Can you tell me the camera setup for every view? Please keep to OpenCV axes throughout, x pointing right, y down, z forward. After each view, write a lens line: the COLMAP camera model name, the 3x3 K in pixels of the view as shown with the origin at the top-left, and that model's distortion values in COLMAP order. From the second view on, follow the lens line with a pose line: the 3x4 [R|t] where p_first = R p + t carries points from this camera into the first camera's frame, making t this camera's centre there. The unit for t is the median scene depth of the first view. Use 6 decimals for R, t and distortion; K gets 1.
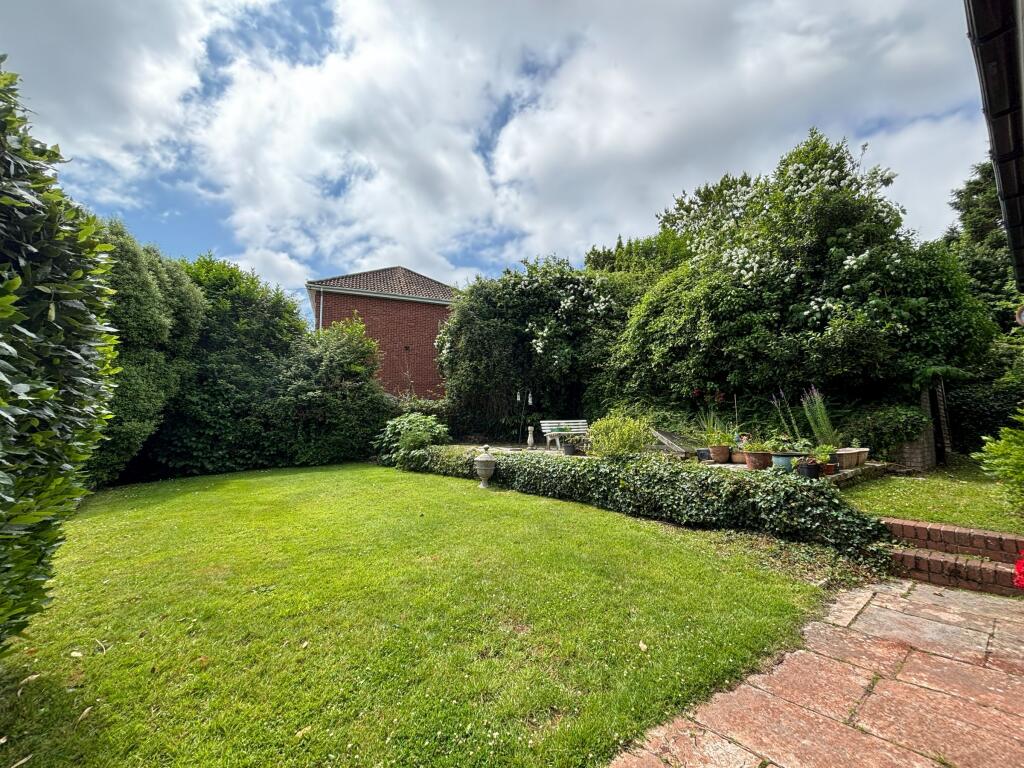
lens RADIAL K [[410.3, 0, 514.2], [0, 410.3, 386.3], [0, 0, 1]] dist [-0.002466, -0.000182]
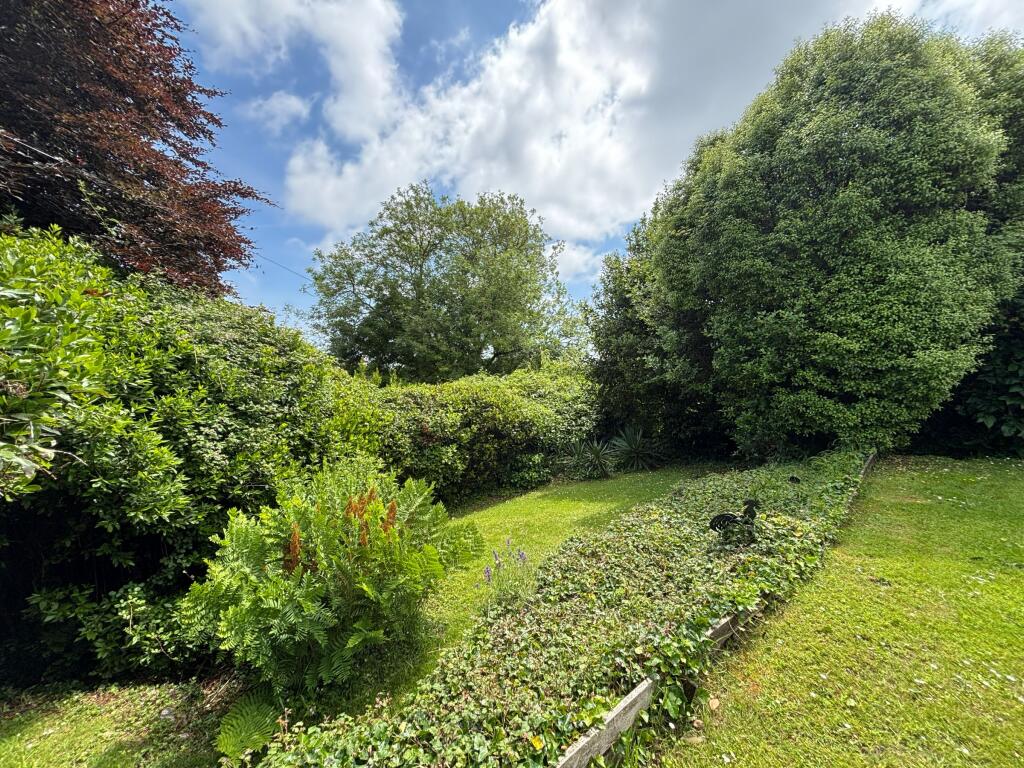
lens RADIAL K [[410.3, 0, 514.3], [0, 410.3, 381.8], [0, 0, 1]] dist [-0.002466, -0.000182]
pose [[0.066888, 0.034072, -0.997179, -0.412797], [0.103295, 0.993810, 0.040886, 0.047931], [0.992399, -0.105738, 0.062955, 0.398321]]
